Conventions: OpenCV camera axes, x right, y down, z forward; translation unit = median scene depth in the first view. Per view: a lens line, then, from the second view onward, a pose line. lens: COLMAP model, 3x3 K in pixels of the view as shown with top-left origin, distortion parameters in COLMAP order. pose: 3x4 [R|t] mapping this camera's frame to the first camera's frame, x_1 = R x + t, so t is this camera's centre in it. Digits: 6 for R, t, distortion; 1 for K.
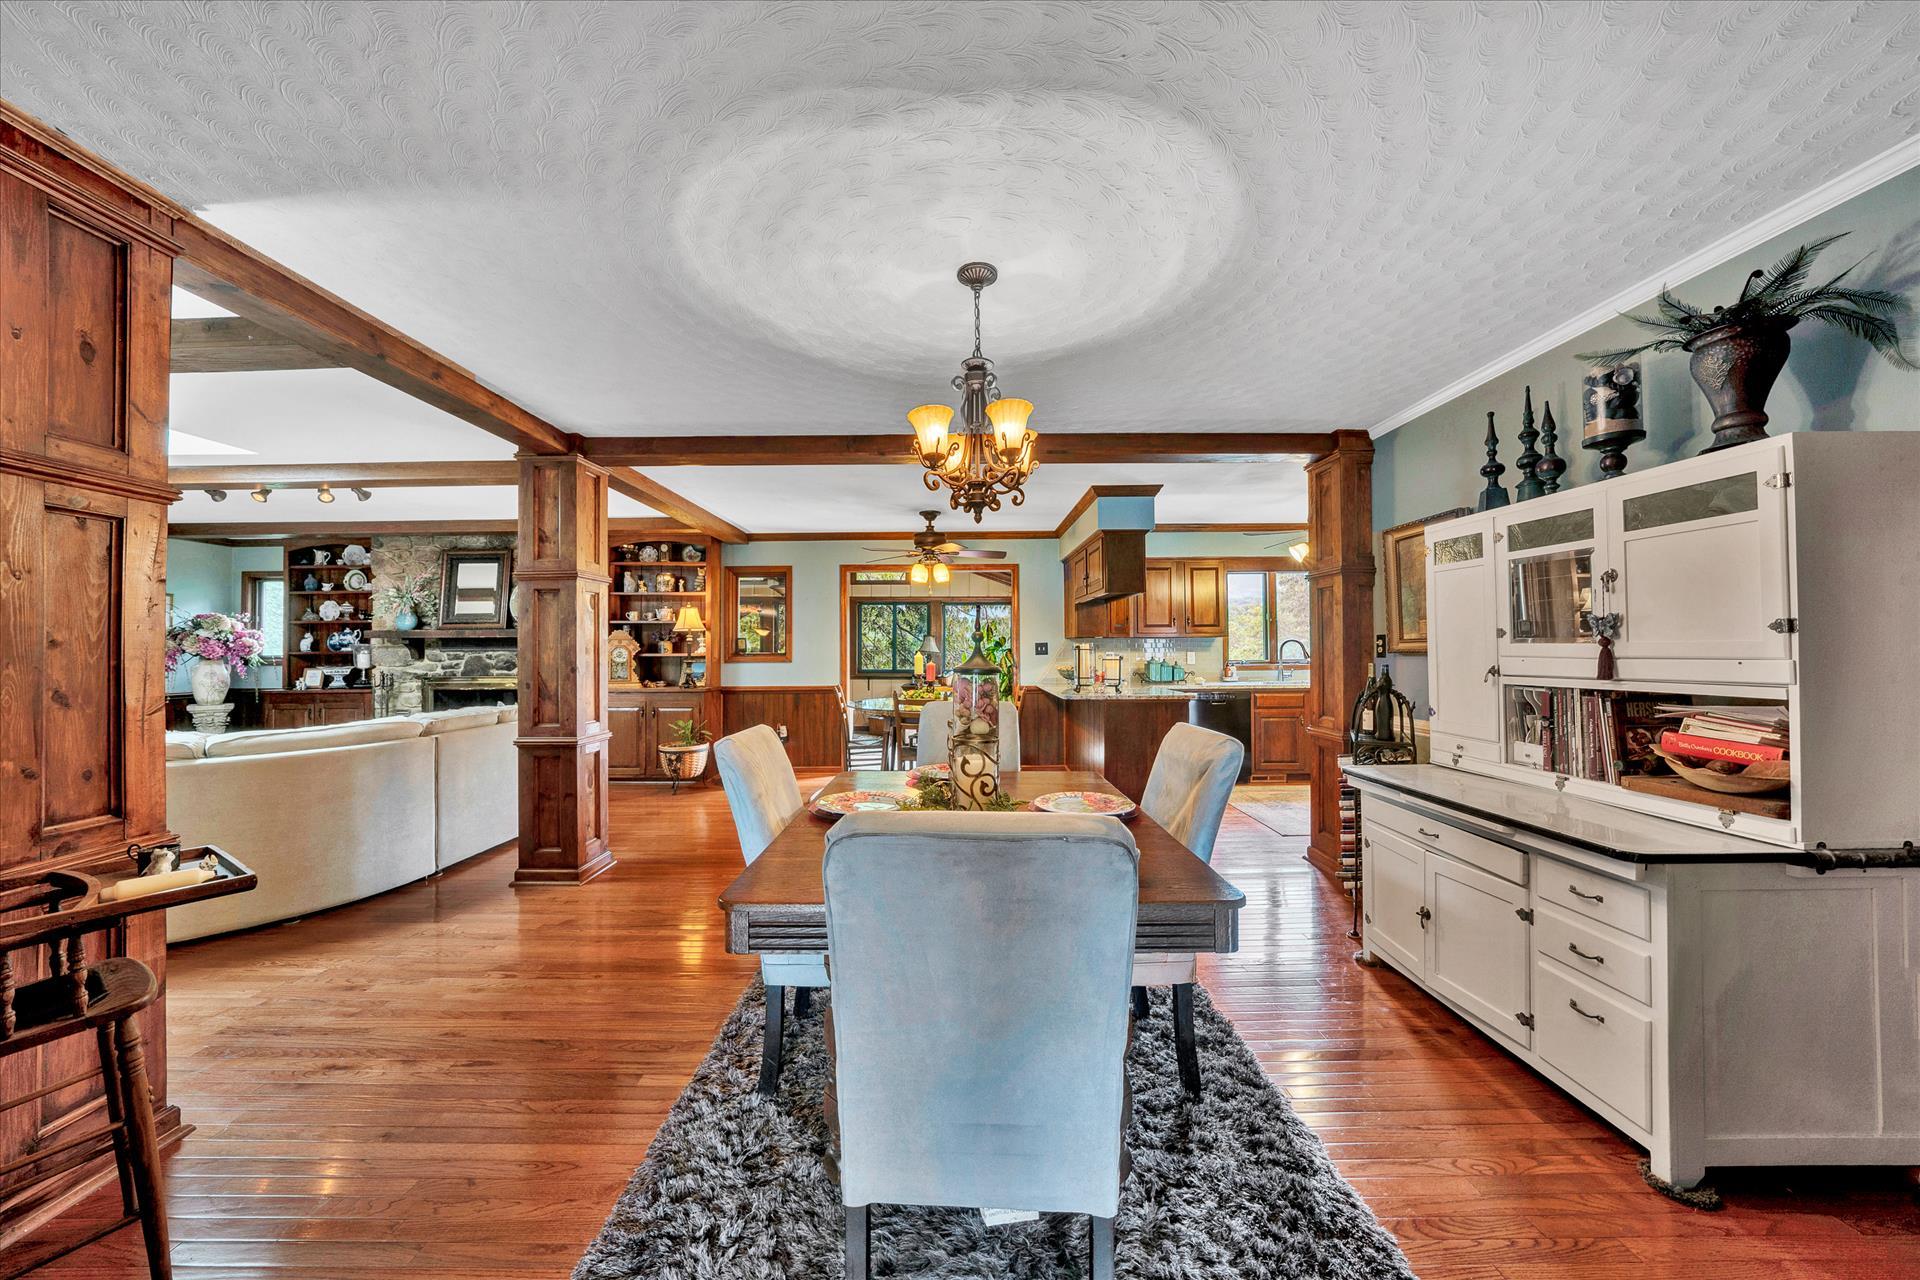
lens RADIAL K [[677.1, 0, 952.4], [0, 677.1, 643.3], [0, 0, 1]] dist [-0.020445, 0.004841]
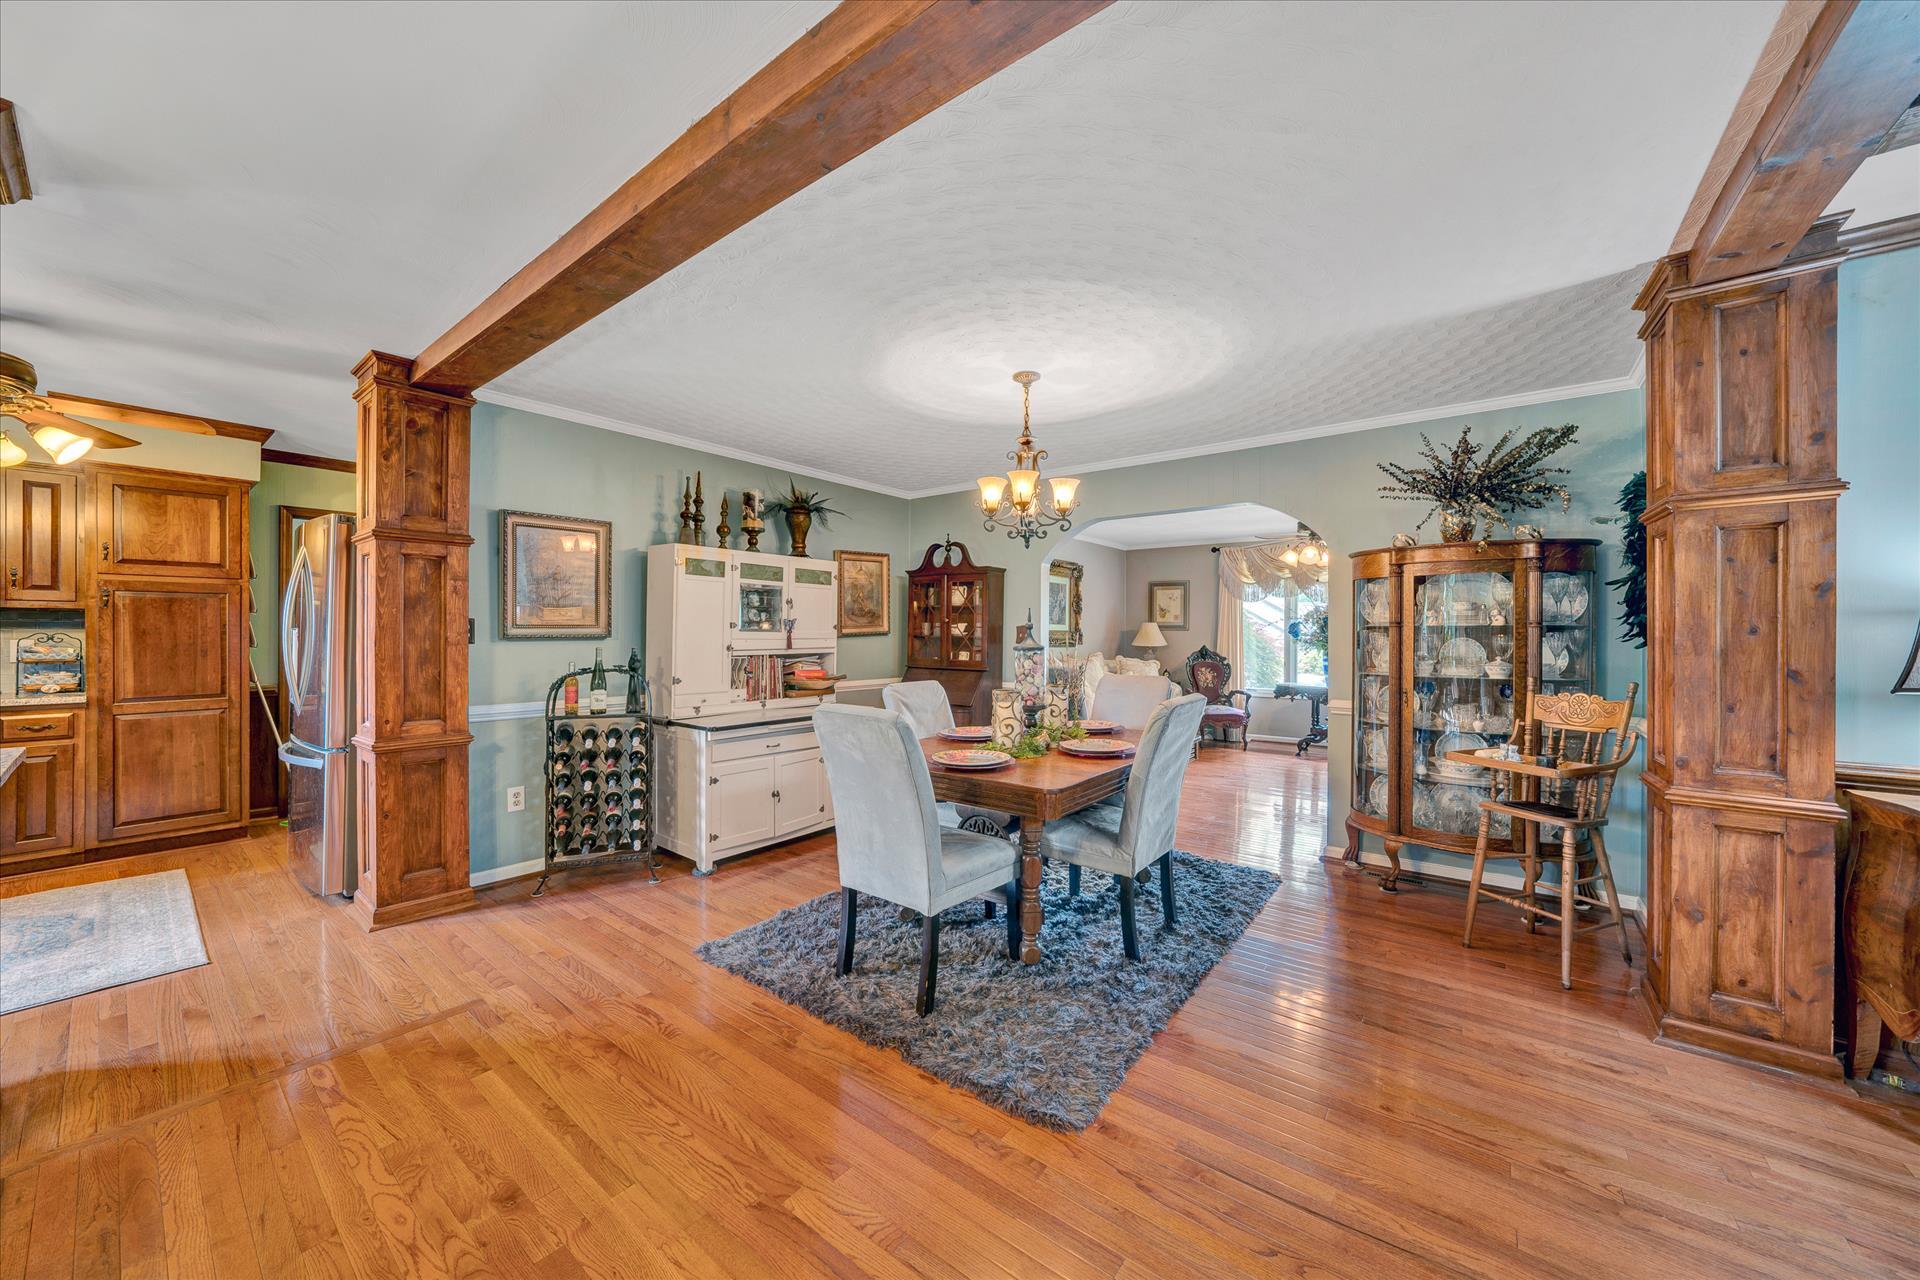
lens RADIAL K [[677.1, 0, 950.7], [0, 677.1, 635.6], [0, 0, 1]] dist [-0.020445, 0.004841]
pose [[-0.781439, -0.001446, 0.623979, -0.742324], [-0.007304, 0.999950, -0.006831, 0.020523], [-0.623938, -0.009895, -0.781411, 2.230199]]
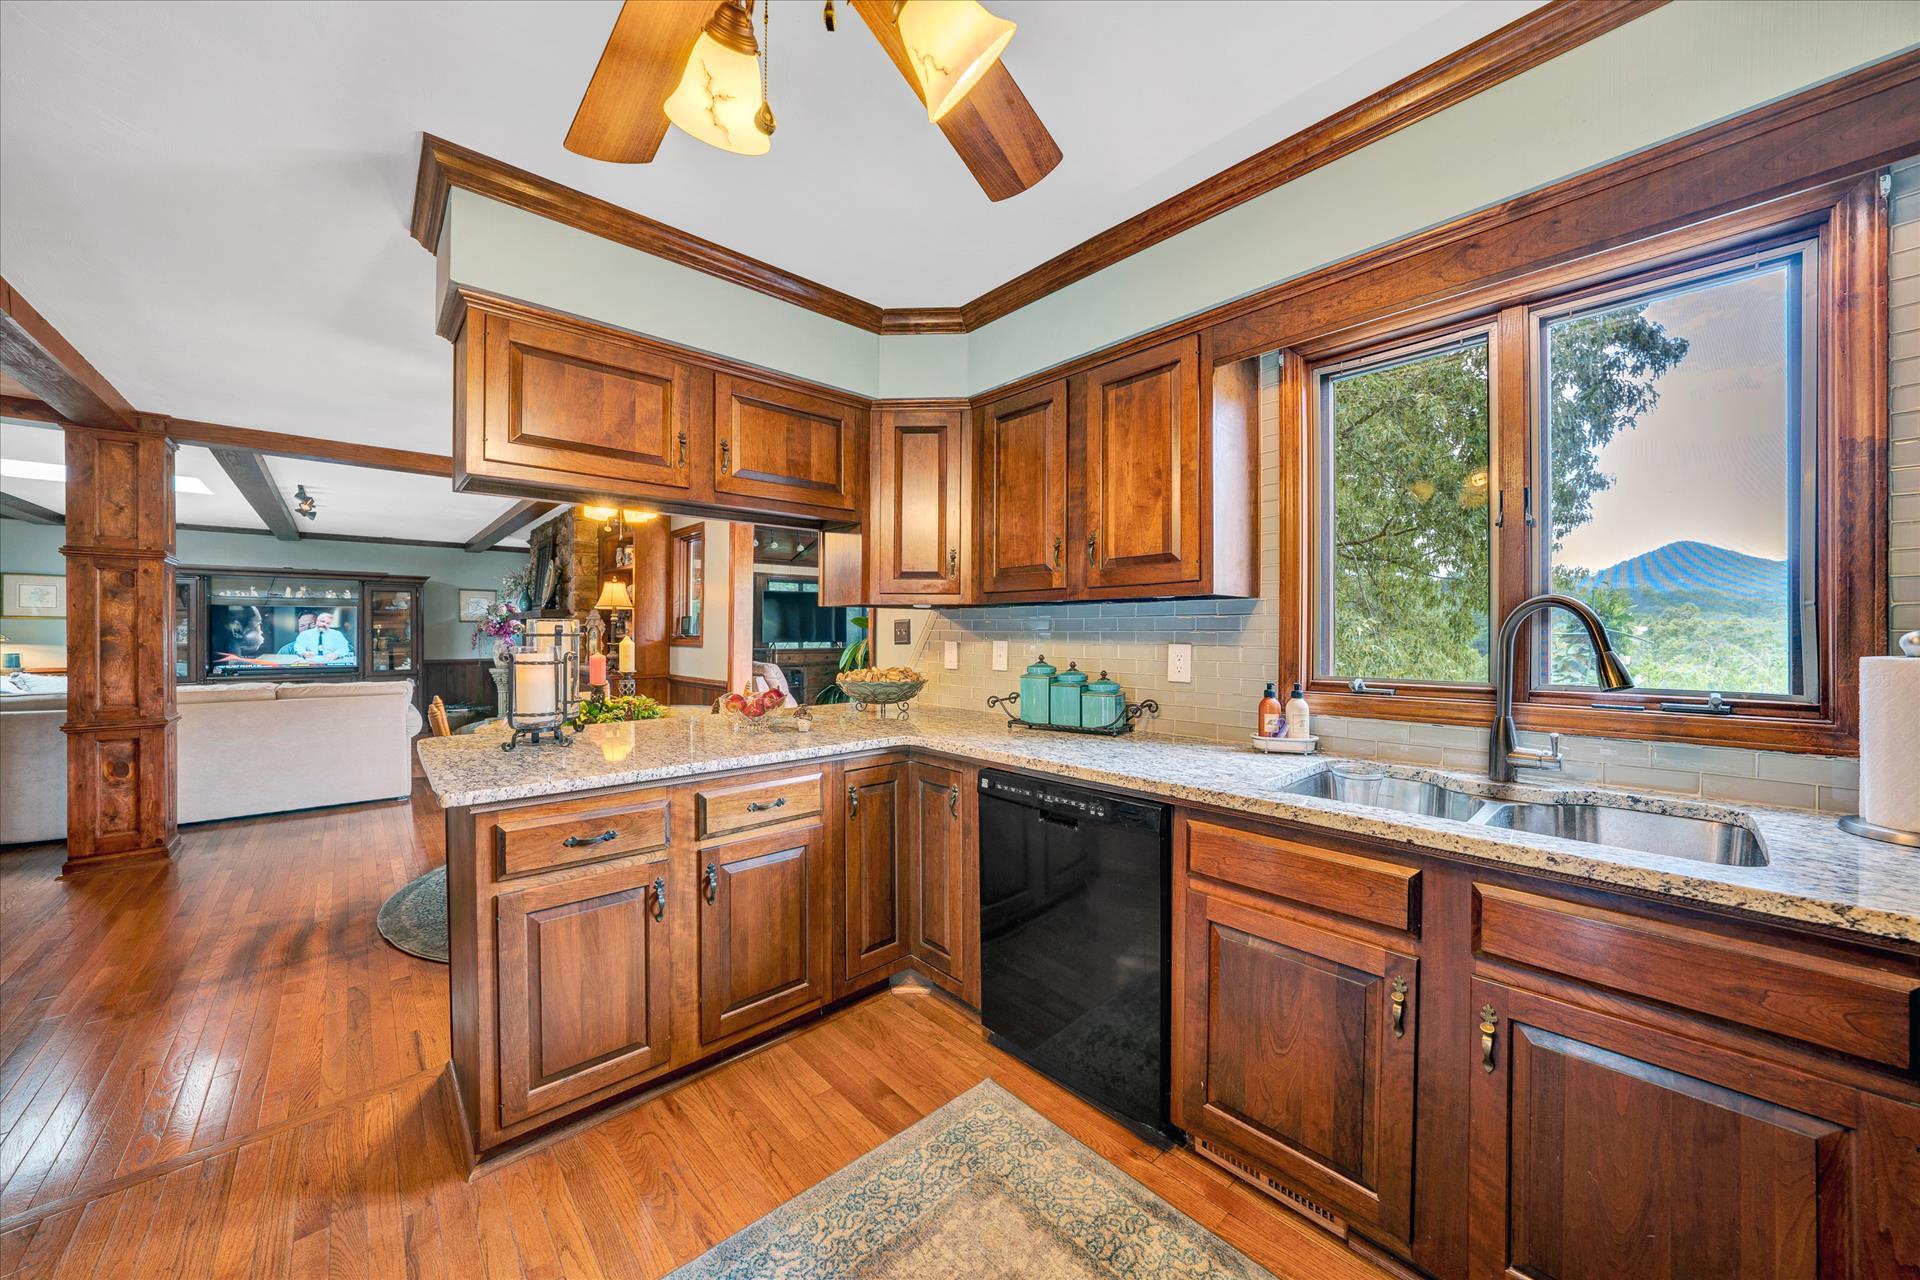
lens RADIAL K [[677.1, 0, 960.3], [0, 677.1, 634.3], [0, 0, 1]] dist [-0.020445, 0.004841]
pose [[0.661803, 0.008350, -0.749631, 1.662547], [0.004491, 0.999876, 0.015103, 0.011246], [0.749664, -0.013361, 0.661683, 2.287593]]
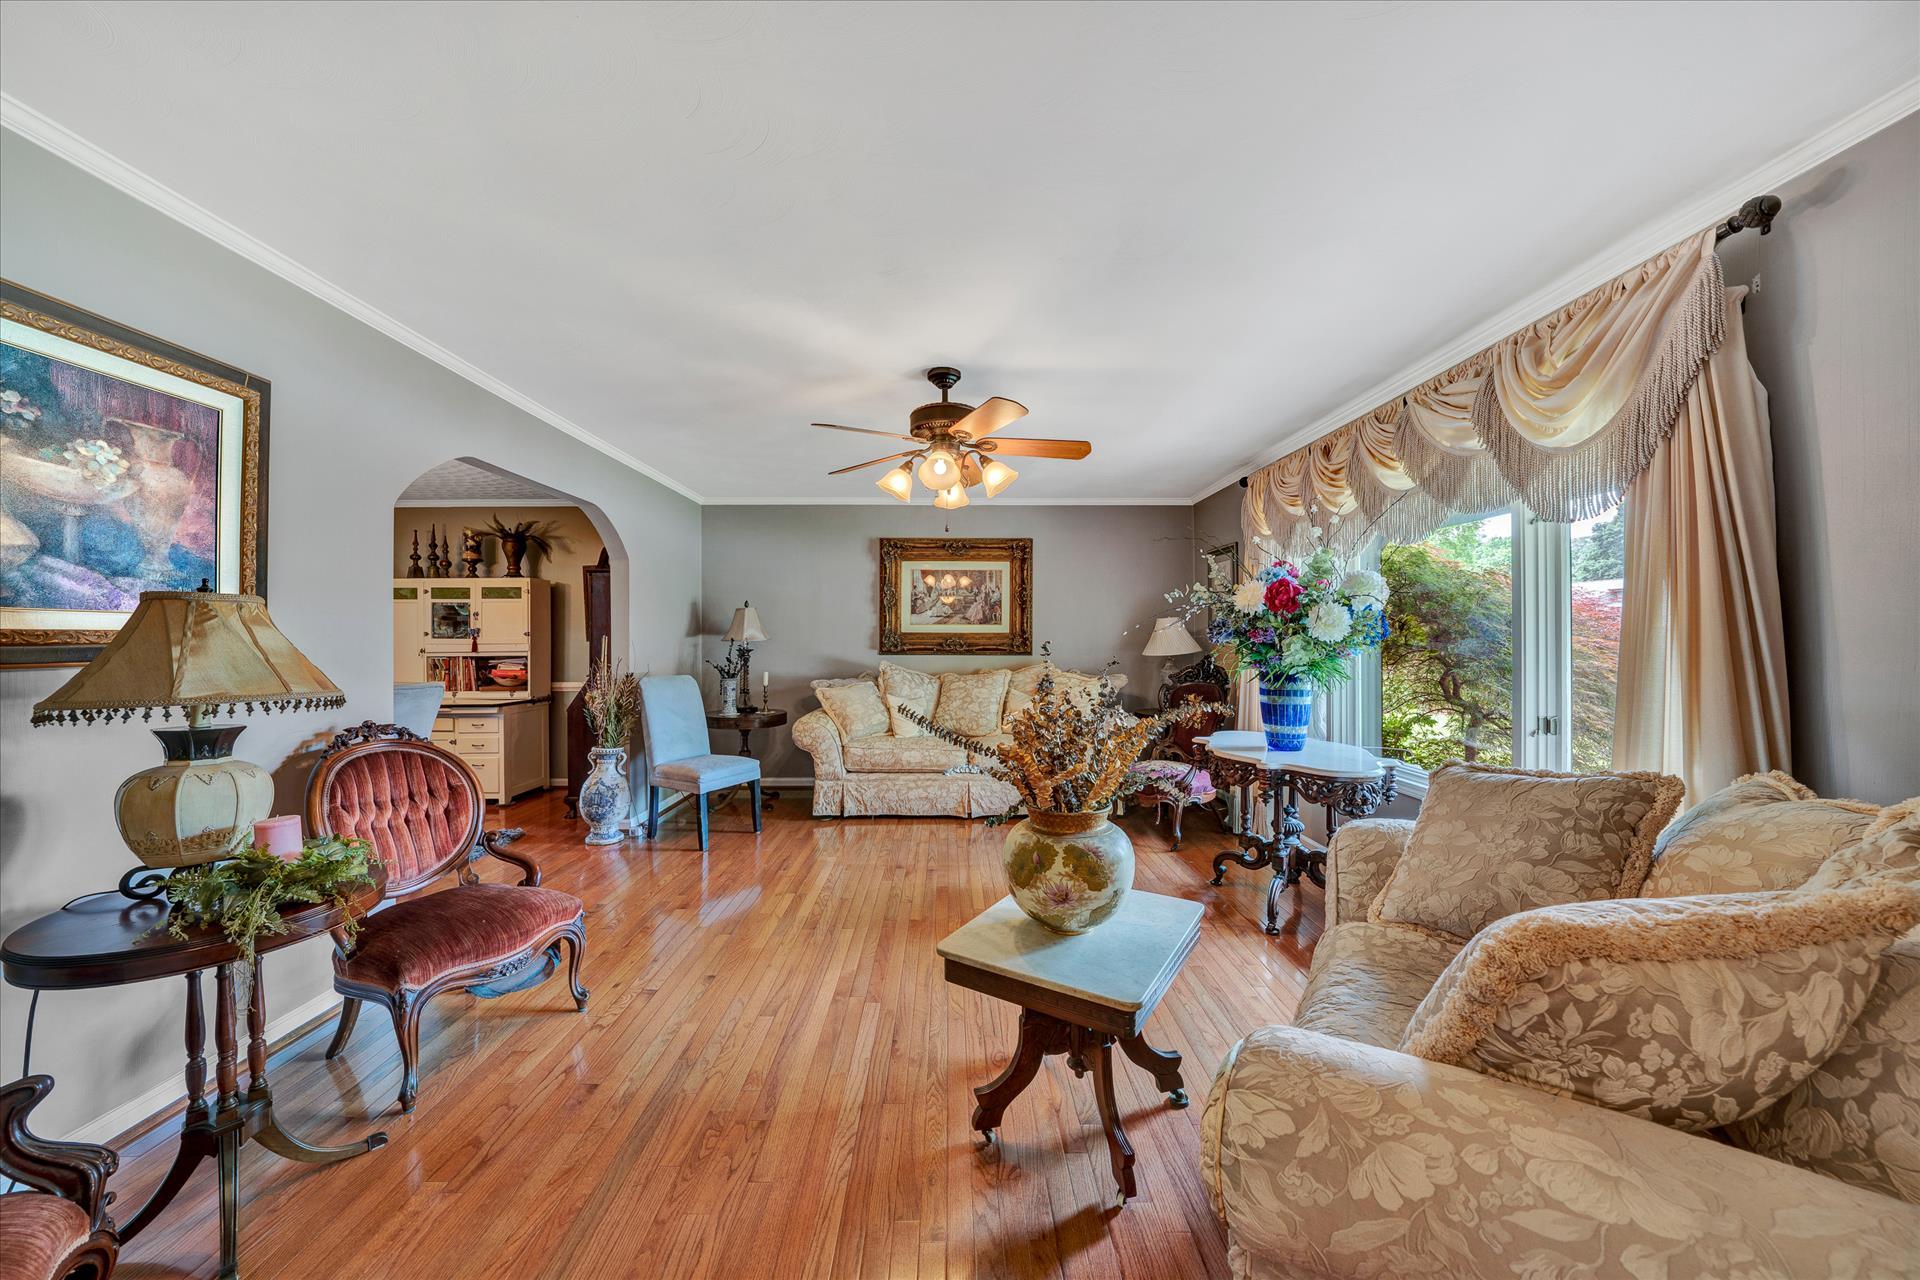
lens RADIAL K [[677.1, 0, 956.9], [0, 677.1, 633.6], [0, 0, 1]] dist [-0.020445, 0.004841]
pose [[-0.003422, 0.011733, 0.999925, -1.636926], [-0.006720, 0.999908, -0.011756, -0.002268], [-0.999972, -0.006760, -0.003343, -0.887687]]
